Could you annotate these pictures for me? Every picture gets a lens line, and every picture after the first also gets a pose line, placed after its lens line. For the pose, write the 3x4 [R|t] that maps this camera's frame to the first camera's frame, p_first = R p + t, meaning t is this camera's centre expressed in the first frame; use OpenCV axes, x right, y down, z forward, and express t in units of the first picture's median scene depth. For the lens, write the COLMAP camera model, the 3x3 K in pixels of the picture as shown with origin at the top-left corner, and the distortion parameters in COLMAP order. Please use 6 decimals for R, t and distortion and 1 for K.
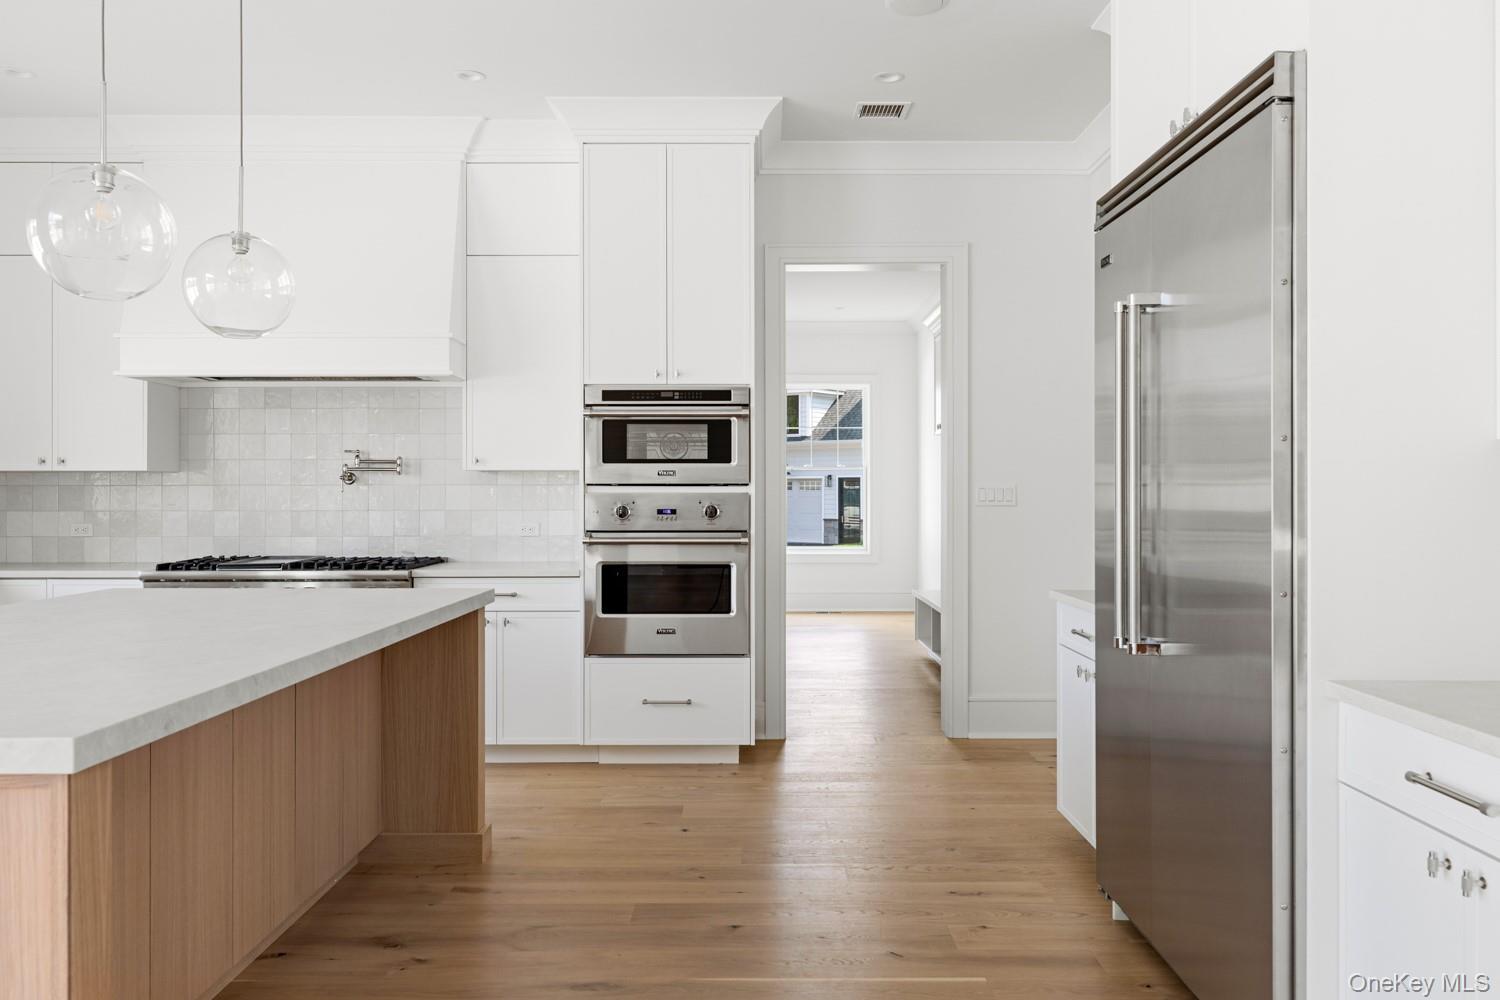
lens RADIAL K [[1209.6, 0, 743.4], [0, 1209.6, 499.6], [0, 0, 1]] dist [-0.008131, 0.005957]
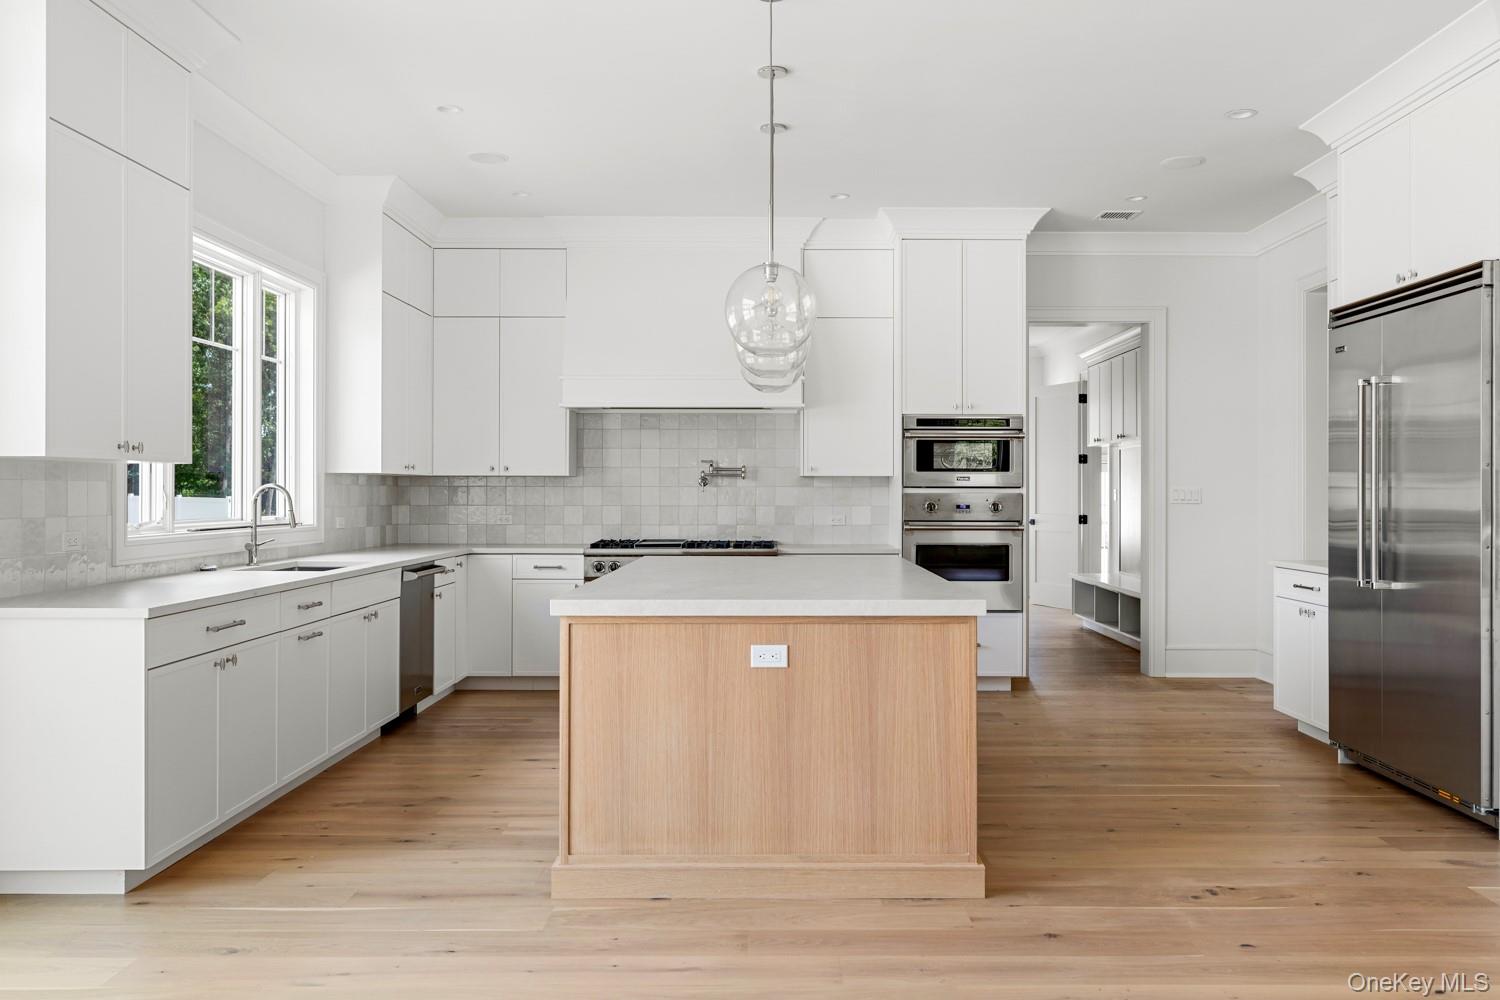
lens RADIAL K [[1209.6, 0, 759.0], [0, 1209.6, 498.1], [0, 0, 1]] dist [-0.008131, 0.005957]
pose [[0.999996, 0.002534, -0.001237, -0.293505], [-0.002537, 0.999994, -0.002140, 0.003638], [0.001232, 0.002143, 0.999997, -0.378687]]
